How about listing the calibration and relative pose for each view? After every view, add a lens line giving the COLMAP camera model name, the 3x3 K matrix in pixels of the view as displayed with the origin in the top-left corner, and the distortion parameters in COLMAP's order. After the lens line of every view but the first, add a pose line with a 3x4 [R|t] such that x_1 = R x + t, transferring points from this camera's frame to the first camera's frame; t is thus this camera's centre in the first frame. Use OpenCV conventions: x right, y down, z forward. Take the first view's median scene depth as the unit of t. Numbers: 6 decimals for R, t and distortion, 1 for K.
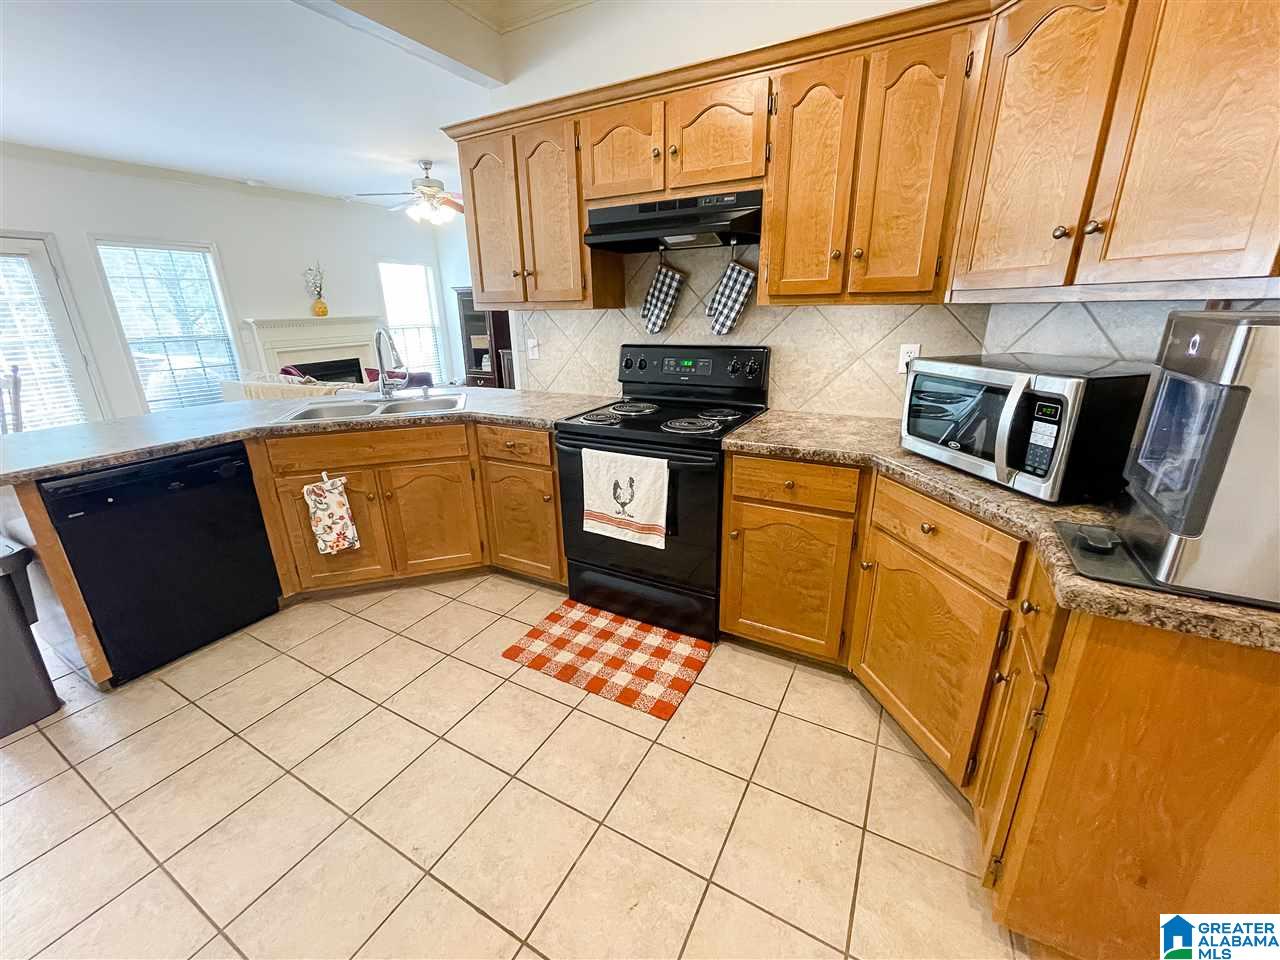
lens RADIAL K [[513.2, 0, 638.1], [0, 513.2, 477.4], [0, 0, 1]] dist [-0.003463, -0.000587]
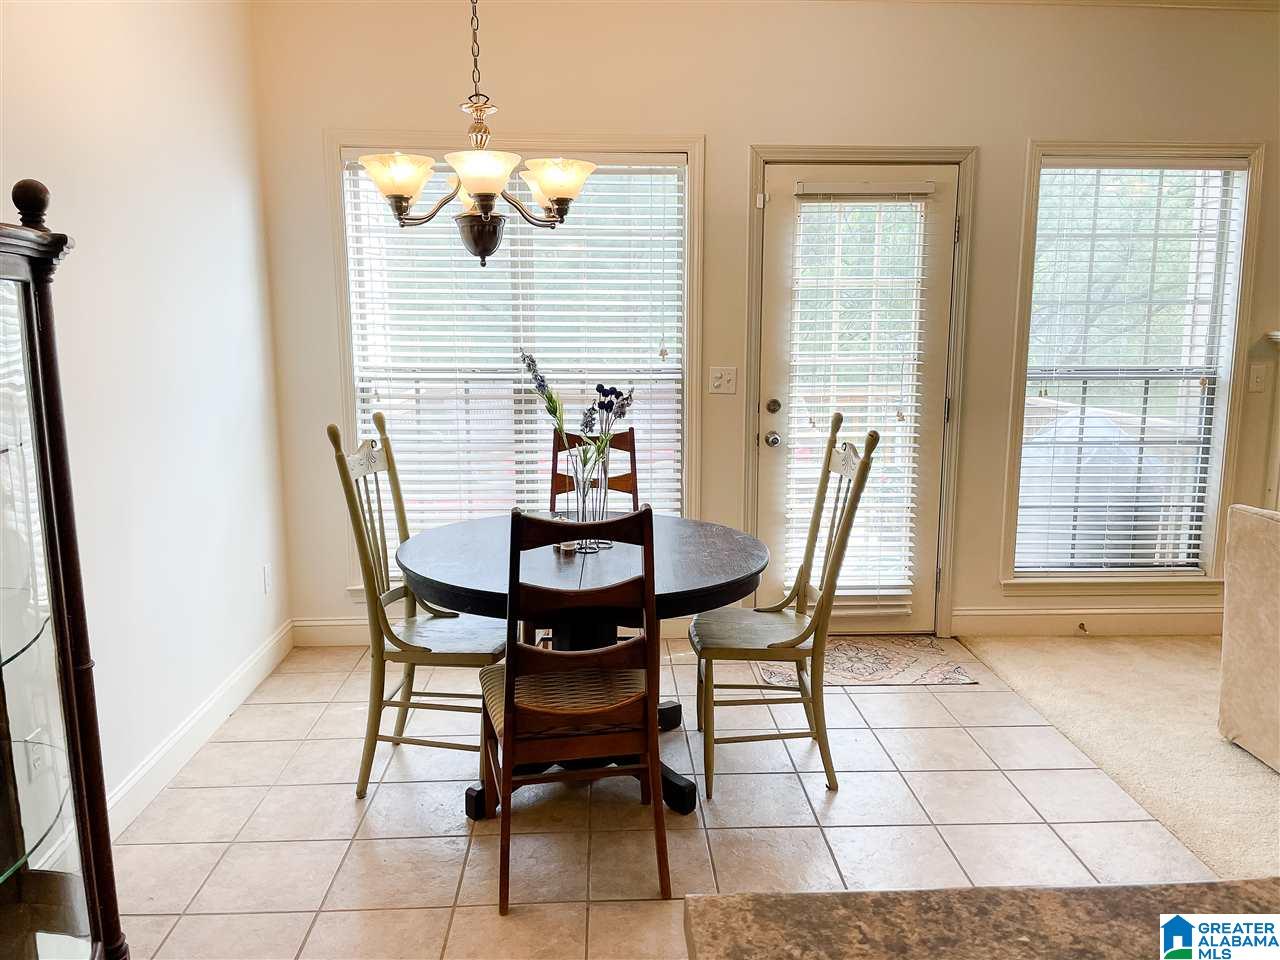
lens RADIAL K [[964.4, 0, 634.7], [0, 964.4, 478.6], [0, 0, 1]] dist [0.052802, -0.046779]
pose [[0.513629, 0.164743, -0.842048, -0.389076], [-0.278592, 0.960242, 0.017933, -0.086655], [0.811525, 0.225377, 0.539104, 0.250570]]
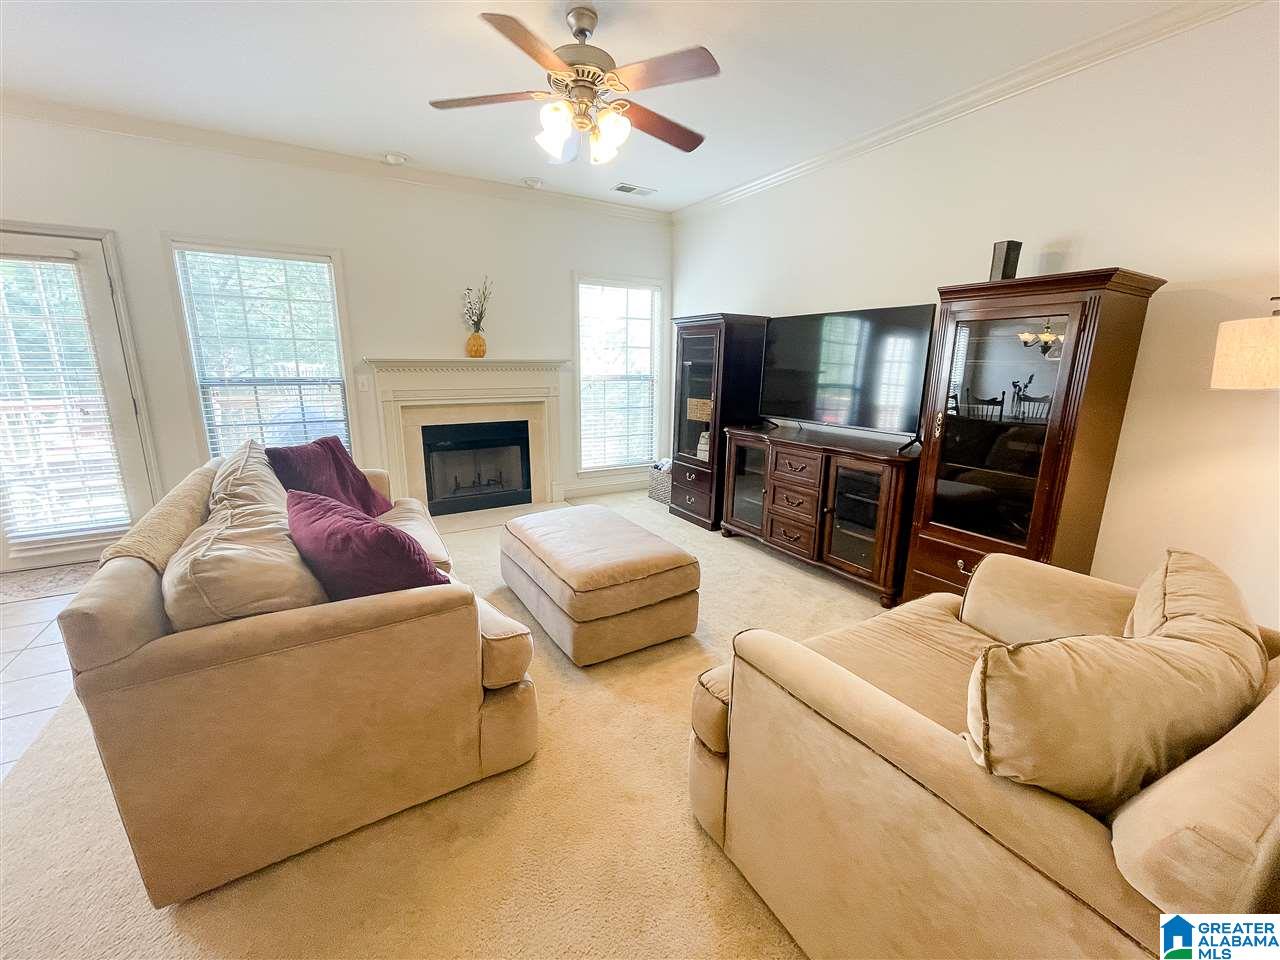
lens RADIAL K [[513.2, 0, 639.1], [0, 513.2, 475.4], [0, 0, 1]] dist [-0.003463, -0.000587]
pose [[0.863210, 0.138238, -0.485550, -0.095098], [-0.184992, 0.981495, -0.049443, -0.190942], [0.469731, 0.132503, 0.872809, 0.599973]]
